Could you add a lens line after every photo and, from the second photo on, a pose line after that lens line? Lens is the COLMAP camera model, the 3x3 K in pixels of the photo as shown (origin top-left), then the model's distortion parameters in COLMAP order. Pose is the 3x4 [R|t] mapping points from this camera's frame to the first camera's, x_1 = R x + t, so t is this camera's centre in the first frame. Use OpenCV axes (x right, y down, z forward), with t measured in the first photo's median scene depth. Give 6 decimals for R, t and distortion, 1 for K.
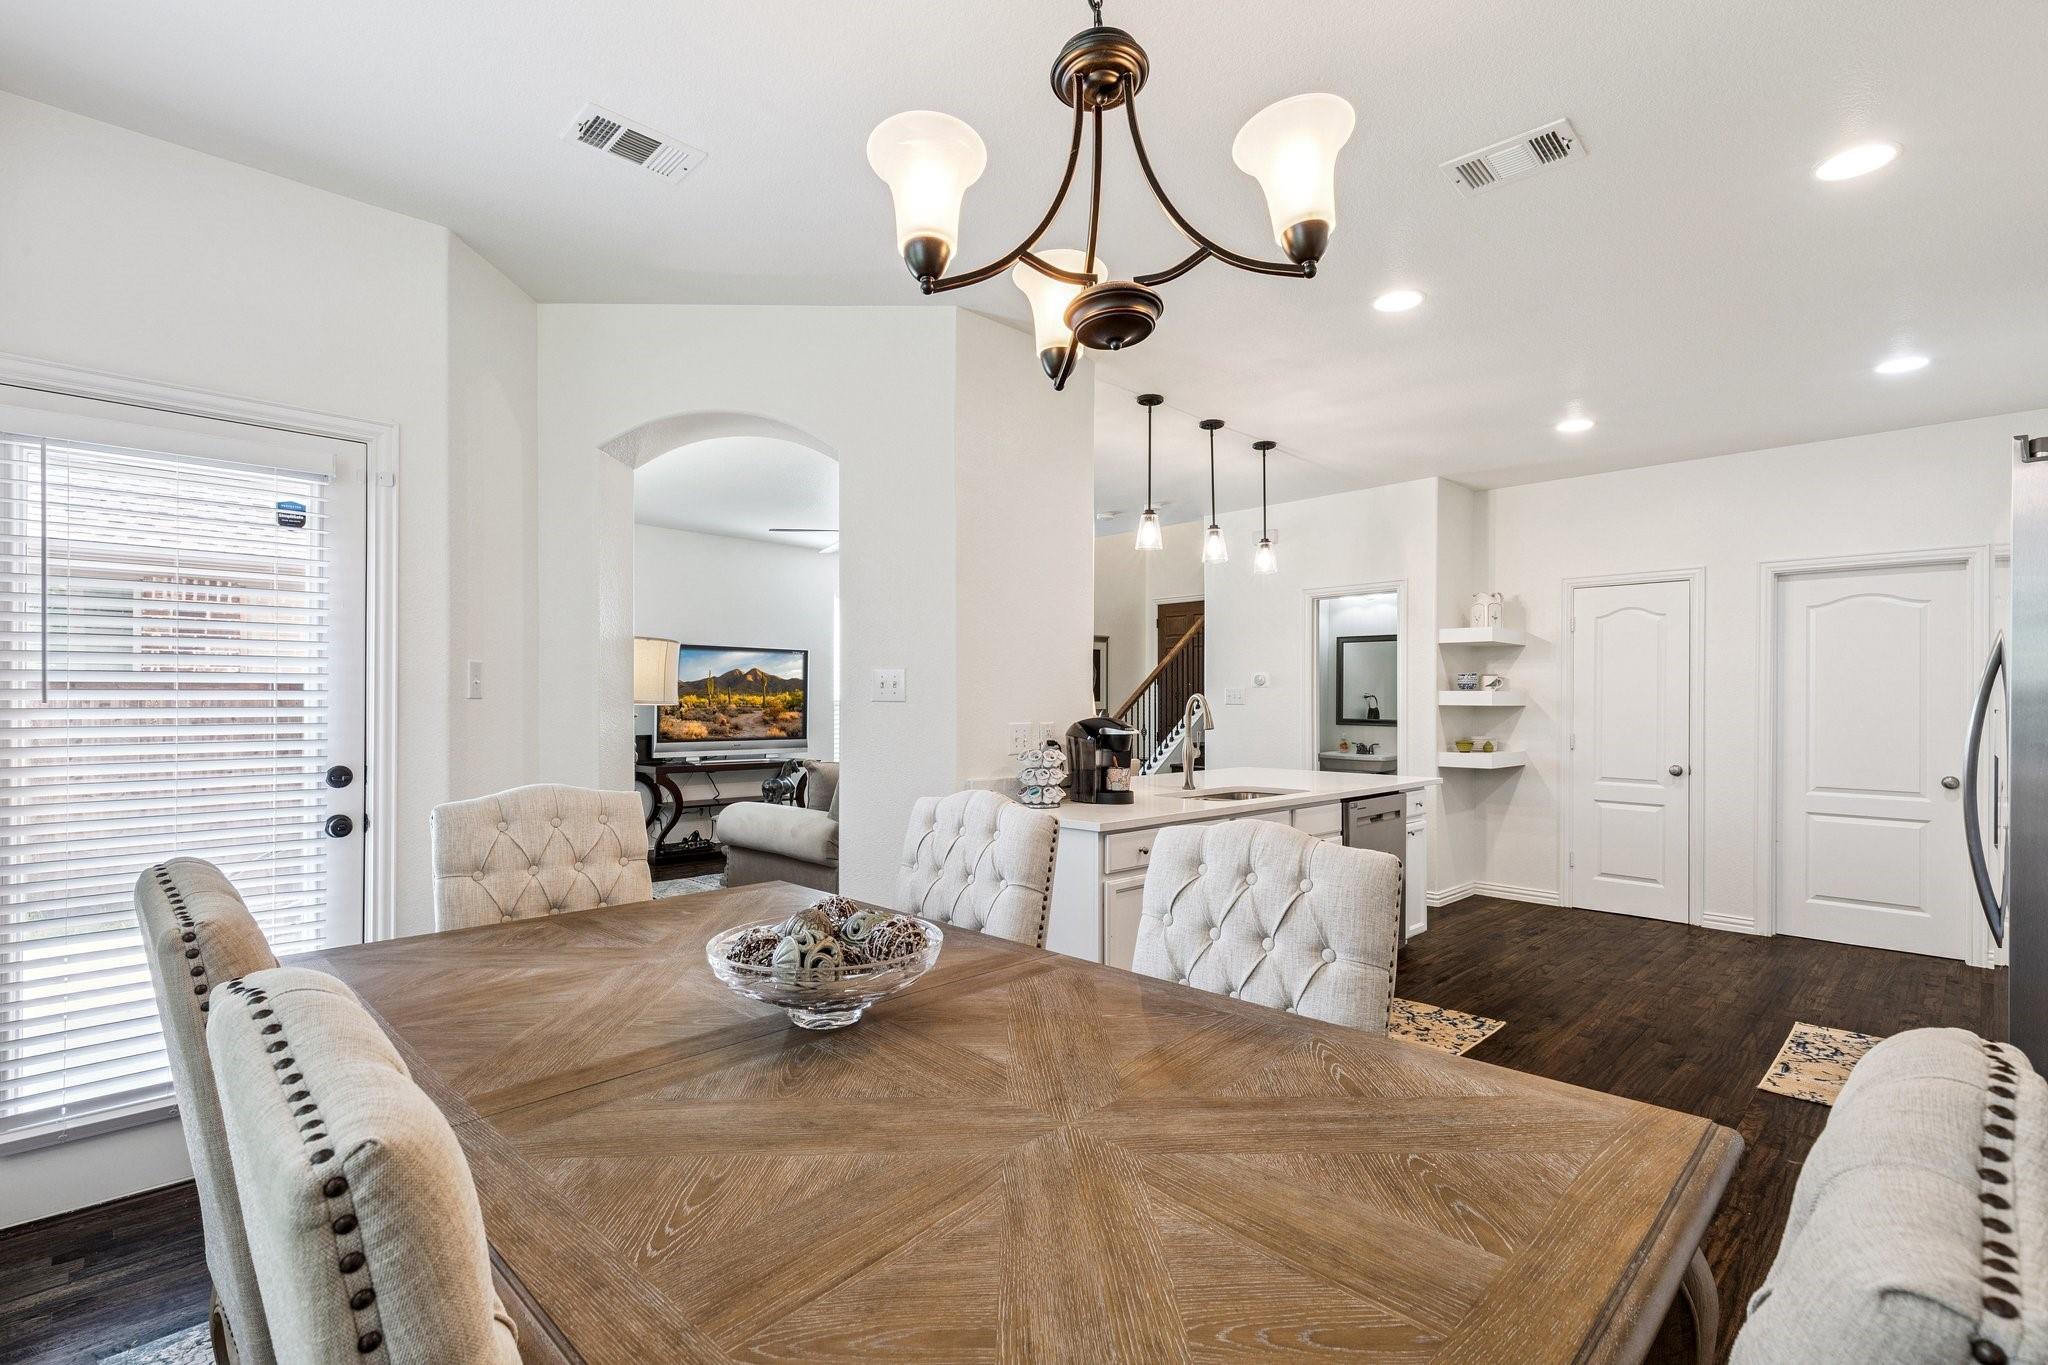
lens RADIAL K [[935.2, 0, 1032.4], [0, 935.2, 697.5], [0, 0, 1]] dist [0.004399, 0.000407]
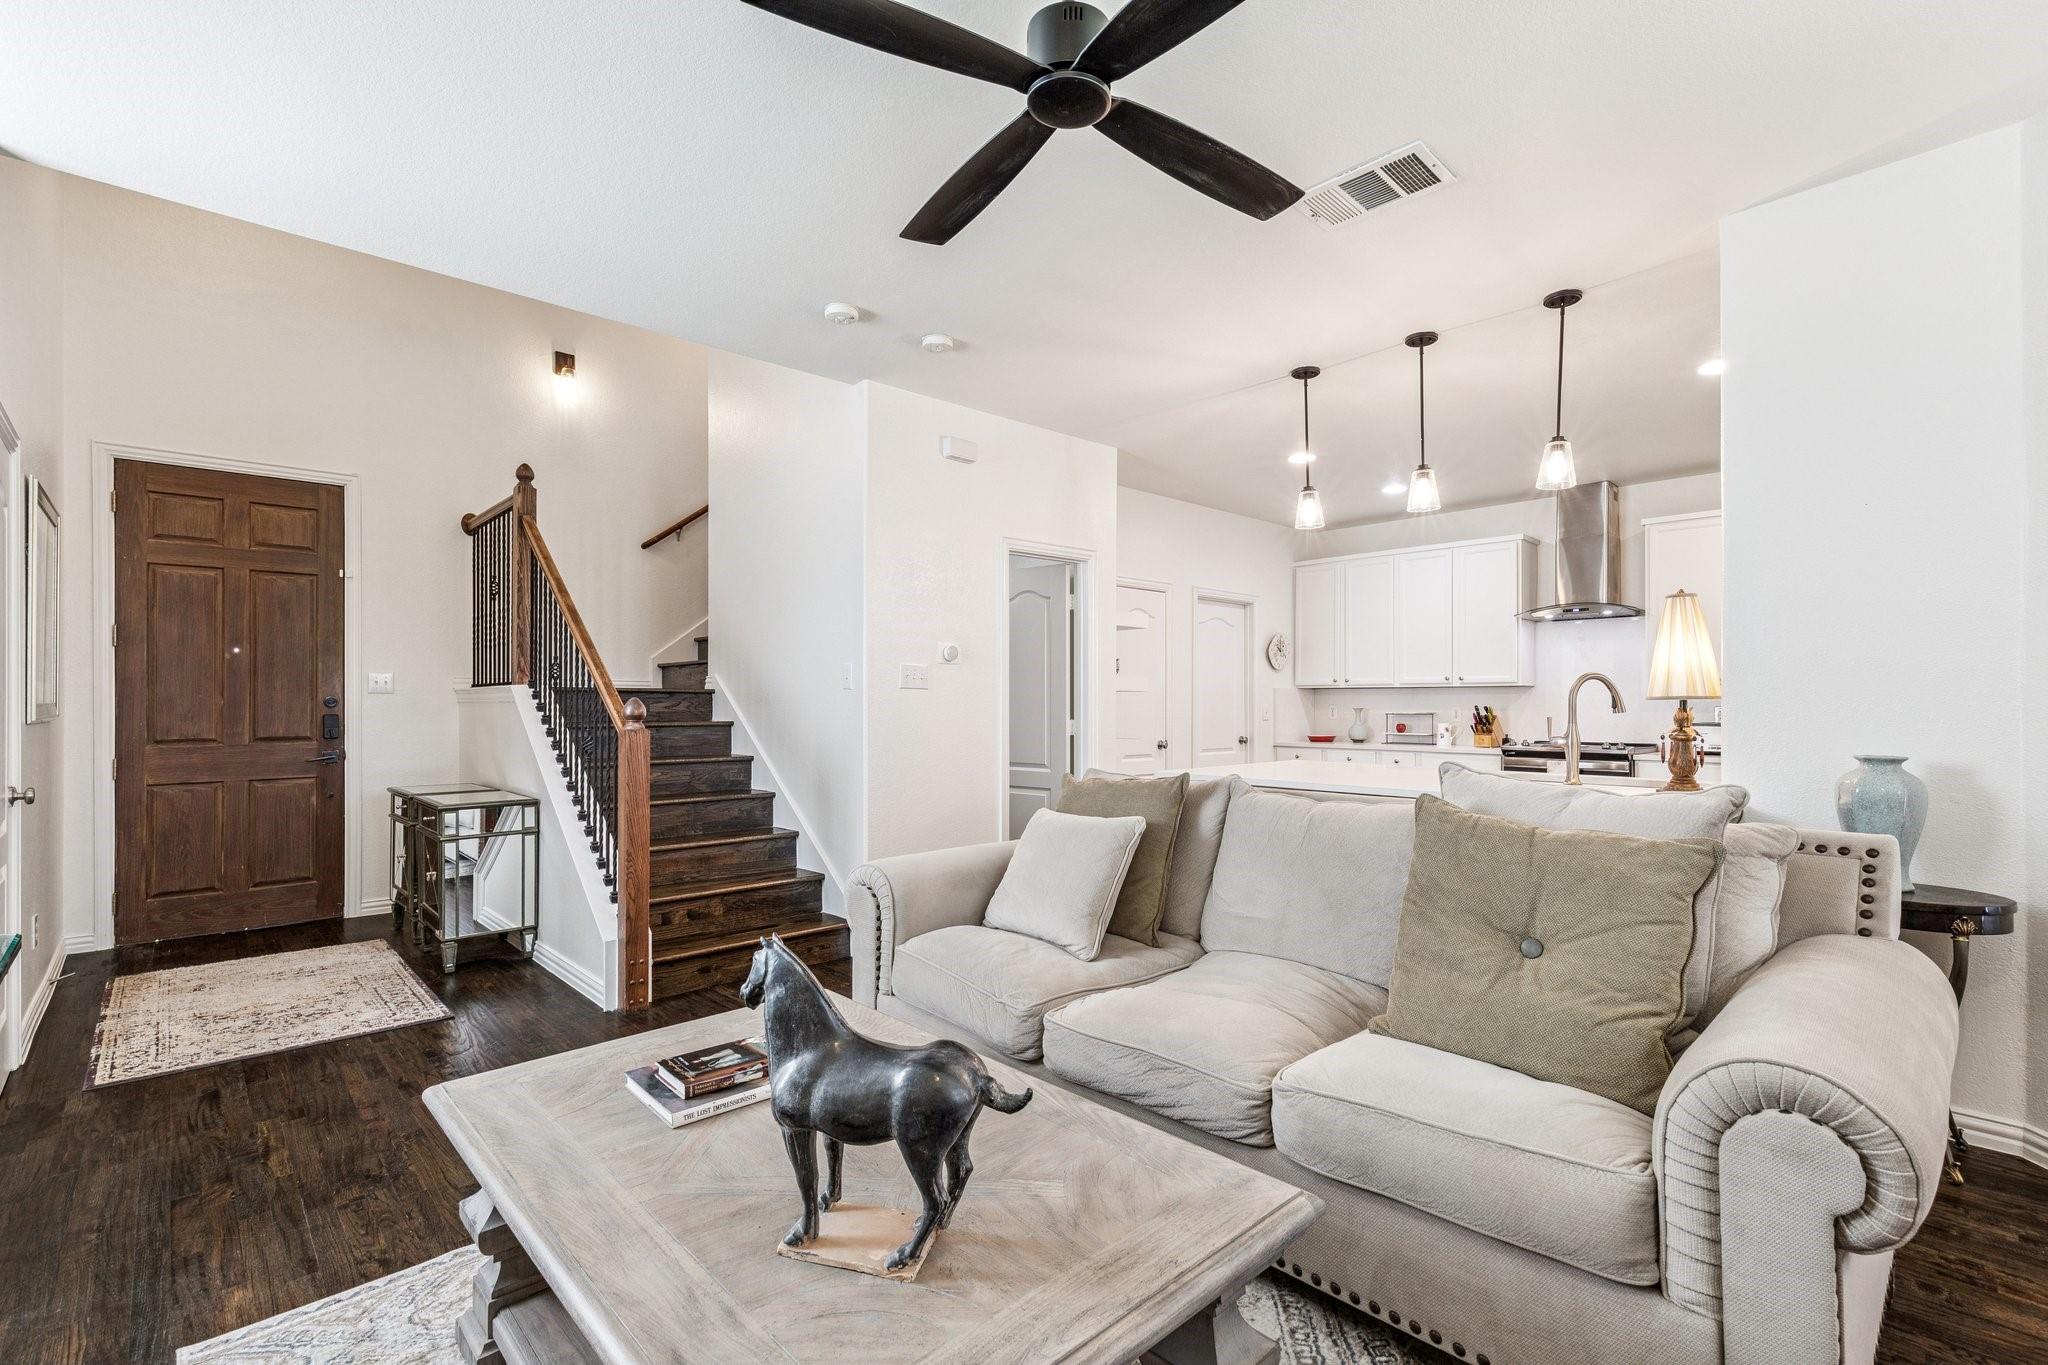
lens RADIAL K [[917.9, 0, 1025.6], [0, 917.9, 700.1], [0, 0, 1]] dist [0.002872, 0.000062]
pose [[0.033633, -0.005644, 0.999418, -0.478339], [-0.002463, 0.999981, 0.005731, 0.013339], [-0.999431, -0.002654, 0.033619, 1.025715]]
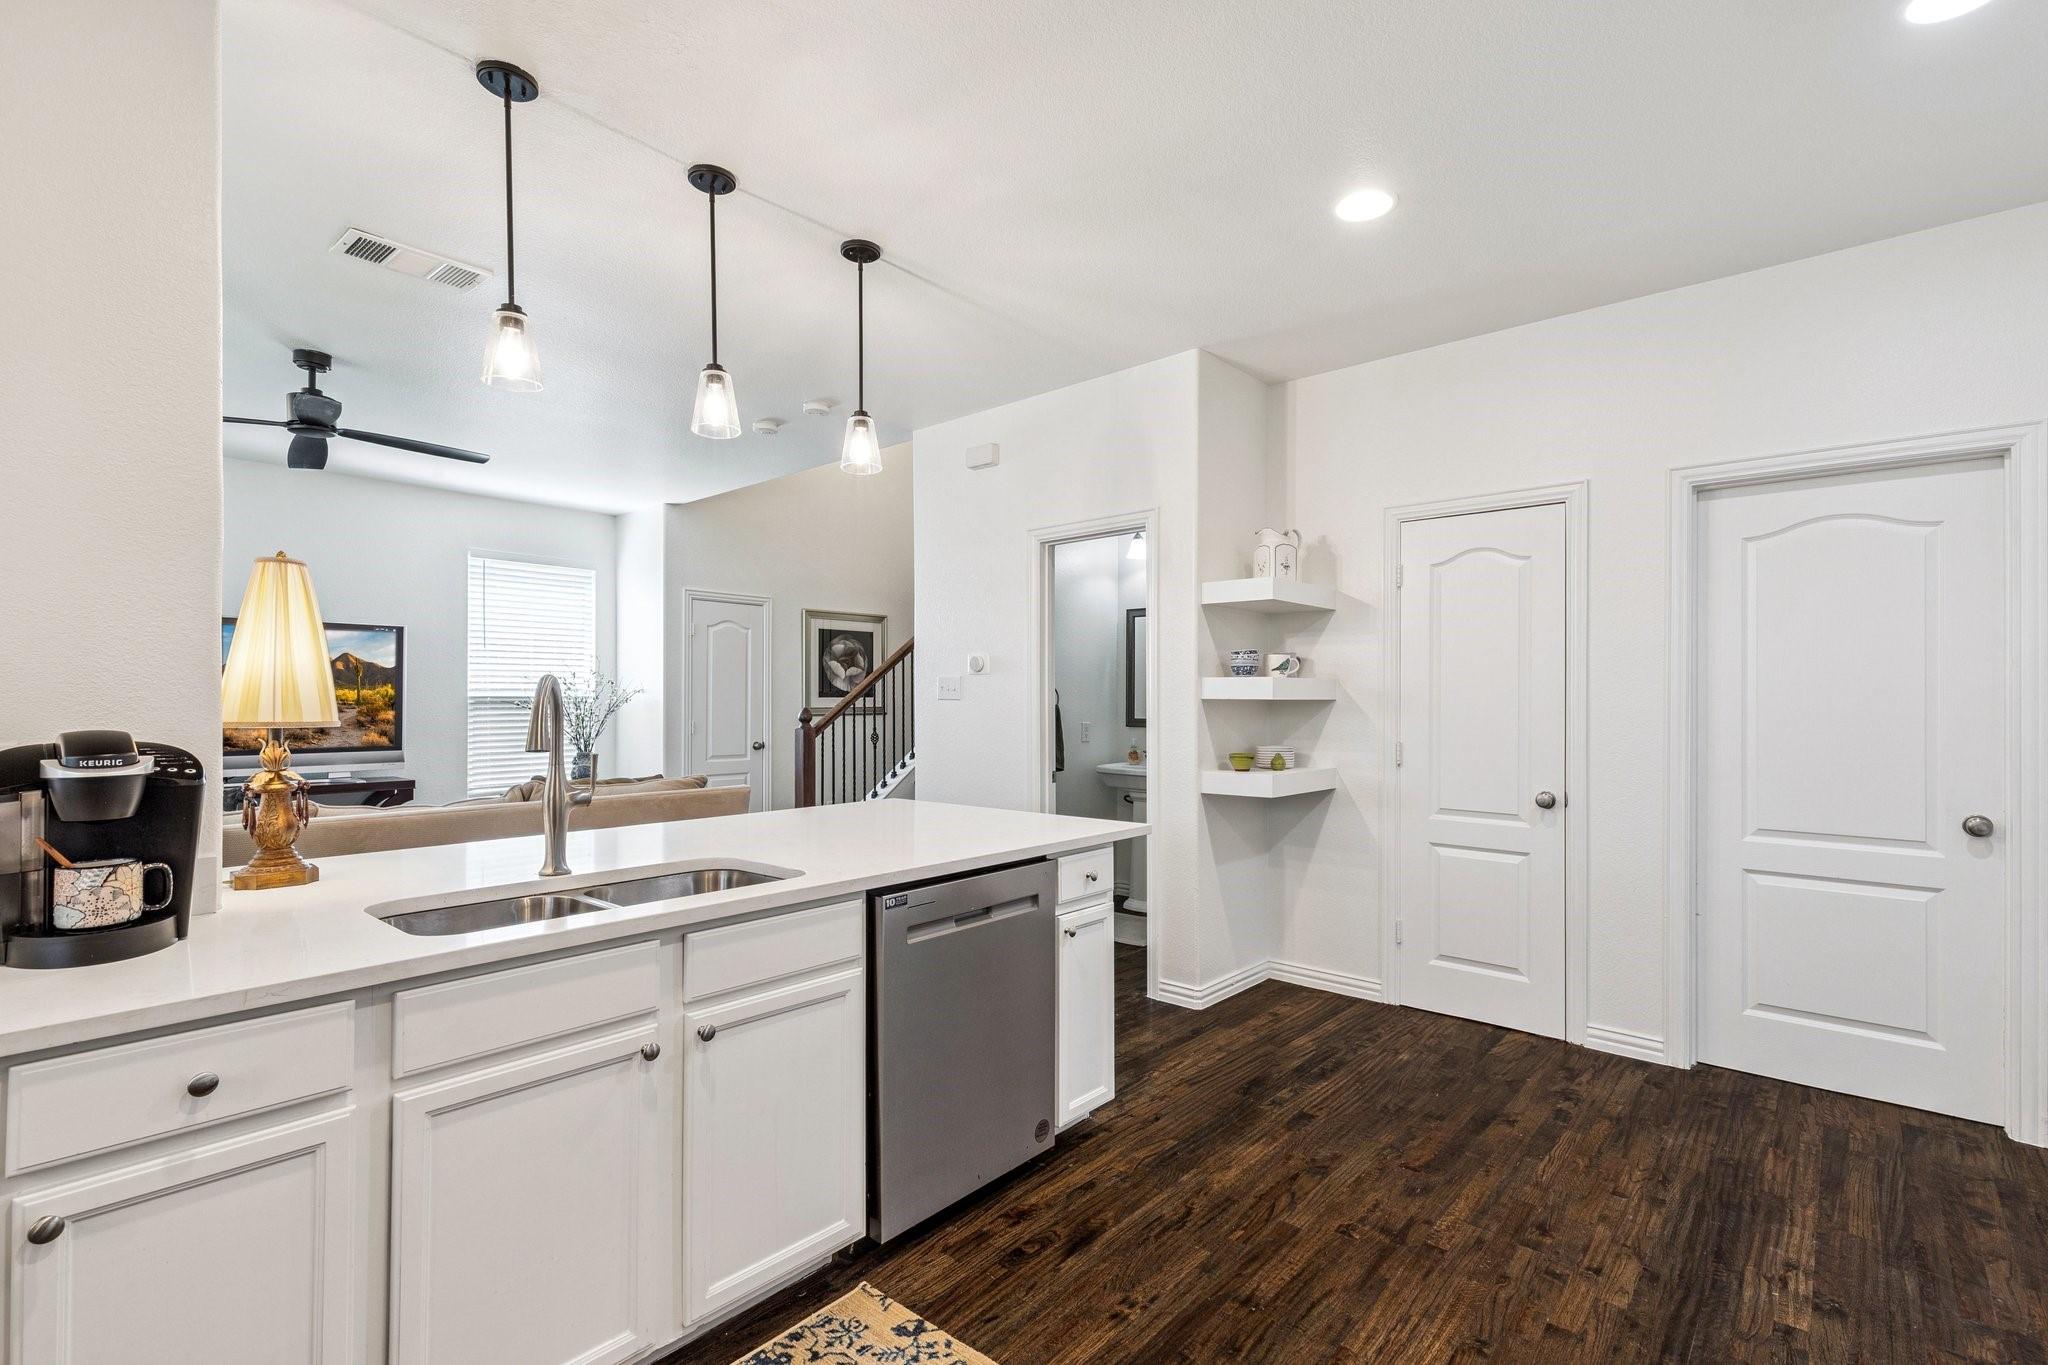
lens RADIAL K [[926.8, 0, 1033.5], [0, 926.8, 694.4], [0, 0, 1]] dist [0.006411, -0.000163]
pose [[0.997559, -0.002283, 0.069791, 0.267285], [0.002314, 0.999997, -0.000370, 0.004878], [-0.069790, 0.000530, 0.997562, 0.356688]]
